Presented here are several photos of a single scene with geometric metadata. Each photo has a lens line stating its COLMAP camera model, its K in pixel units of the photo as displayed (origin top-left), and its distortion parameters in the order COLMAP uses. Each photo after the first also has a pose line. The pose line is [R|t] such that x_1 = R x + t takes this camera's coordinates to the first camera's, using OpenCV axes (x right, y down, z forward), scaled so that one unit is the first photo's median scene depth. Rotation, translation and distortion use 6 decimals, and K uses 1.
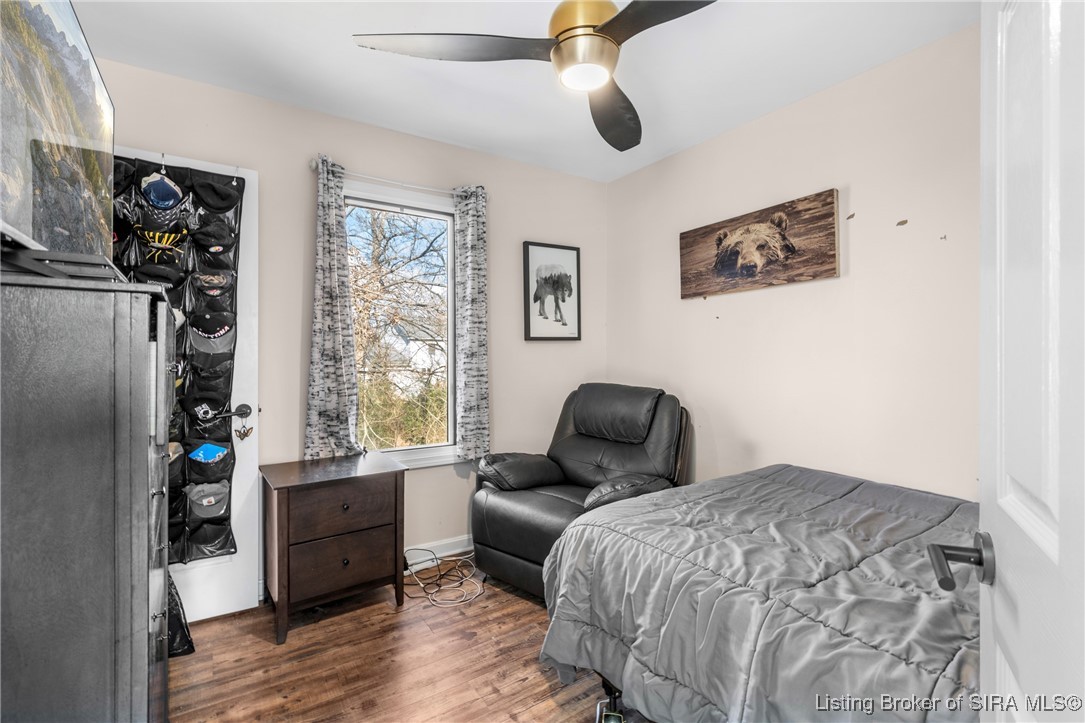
lens RADIAL K [[516.1, 0, 542.5], [0, 516.1, 361.5], [0, 0, 1]] dist [-0.002059, -0.000004]
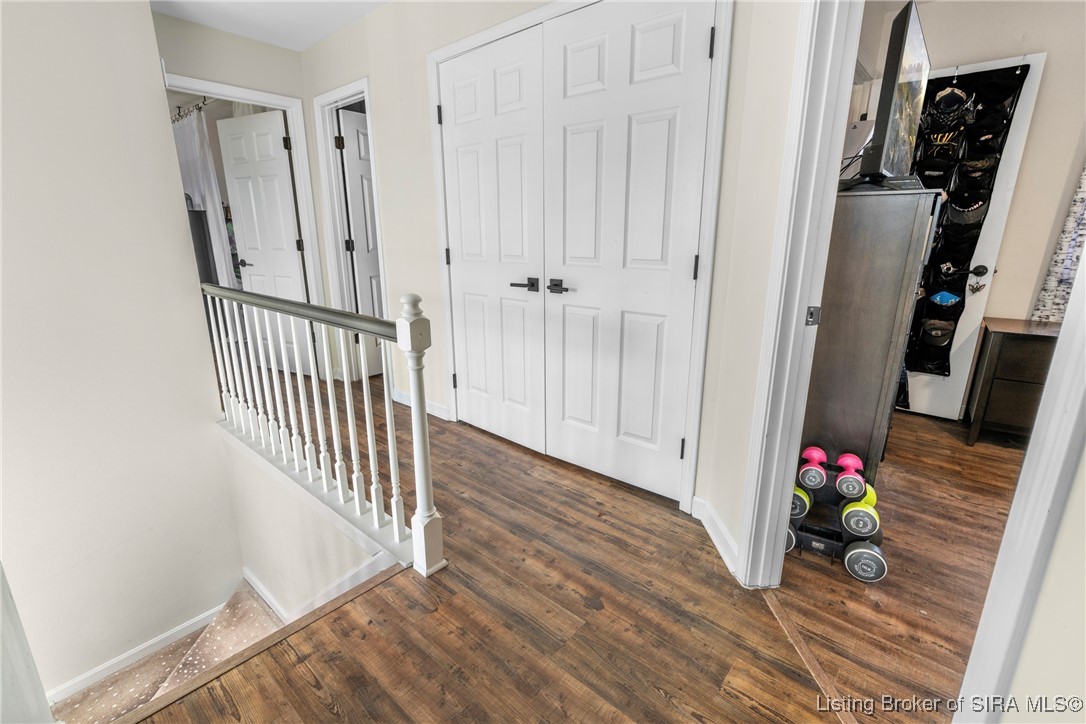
lens RADIAL K [[485.8, 0, 544.7], [0, 485.8, 362.6], [0, 0, 1]] dist [-0.000668, 0.000358]
pose [[0.300226, 0.249685, -0.920609, 0.271946], [-0.007395, 0.965713, 0.259506, 0.013155], [0.953839, -0.071102, 0.291779, -0.412473]]
